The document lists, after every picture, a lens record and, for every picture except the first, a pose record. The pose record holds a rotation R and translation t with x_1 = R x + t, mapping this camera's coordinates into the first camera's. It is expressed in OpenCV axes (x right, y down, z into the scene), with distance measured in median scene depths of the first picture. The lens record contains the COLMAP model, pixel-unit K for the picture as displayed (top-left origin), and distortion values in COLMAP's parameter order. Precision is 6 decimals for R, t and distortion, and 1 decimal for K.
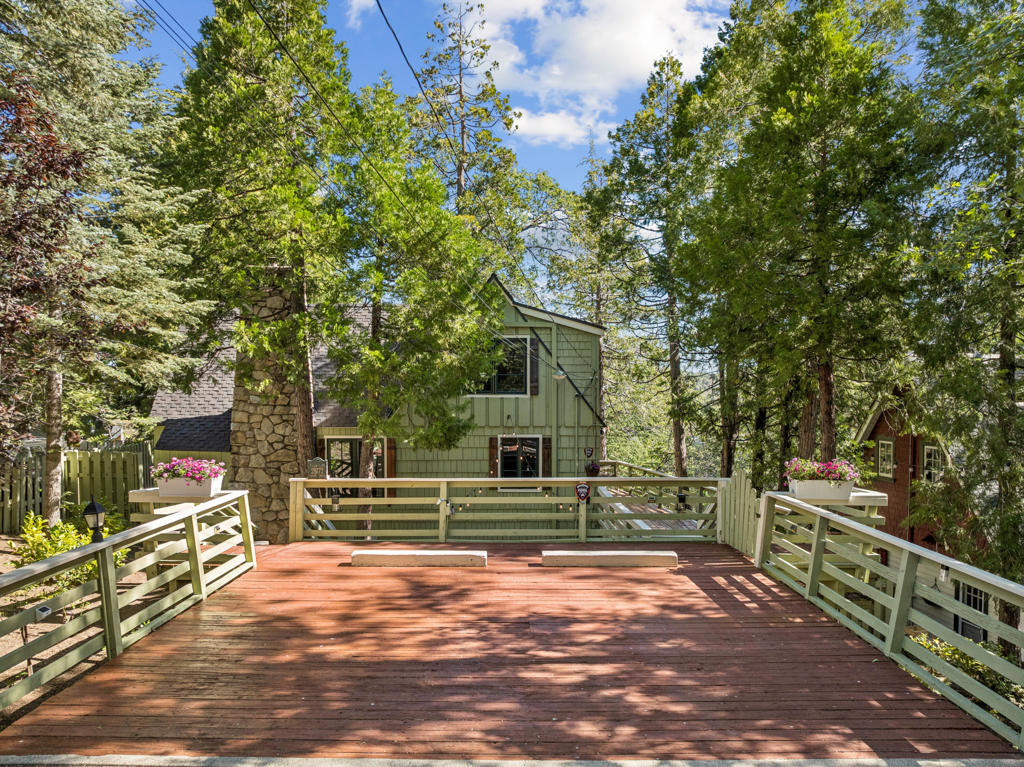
lens RADIAL K [[720.6, 0, 499.6], [0, 720.6, 418.4], [0, 0, 1]] dist [-0.019883, -0.001857]
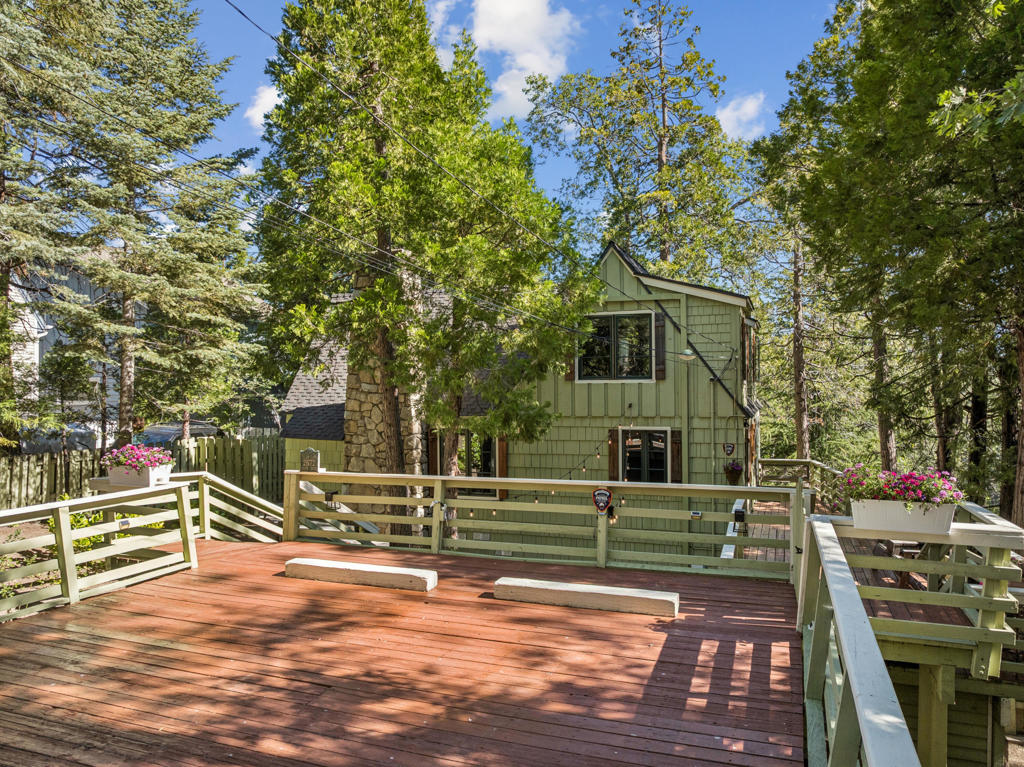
lens RADIAL K [[714.4, 0, 512.0], [0, 714.4, 383.5], [0, 0, 1]] dist [-0.031777, -0.006254]
pose [[0.937730, -0.010345, -0.347211, 0.288975], [-0.003207, 0.999256, -0.038433, 0.007857], [0.347351, 0.037153, 0.936999, 0.254904]]
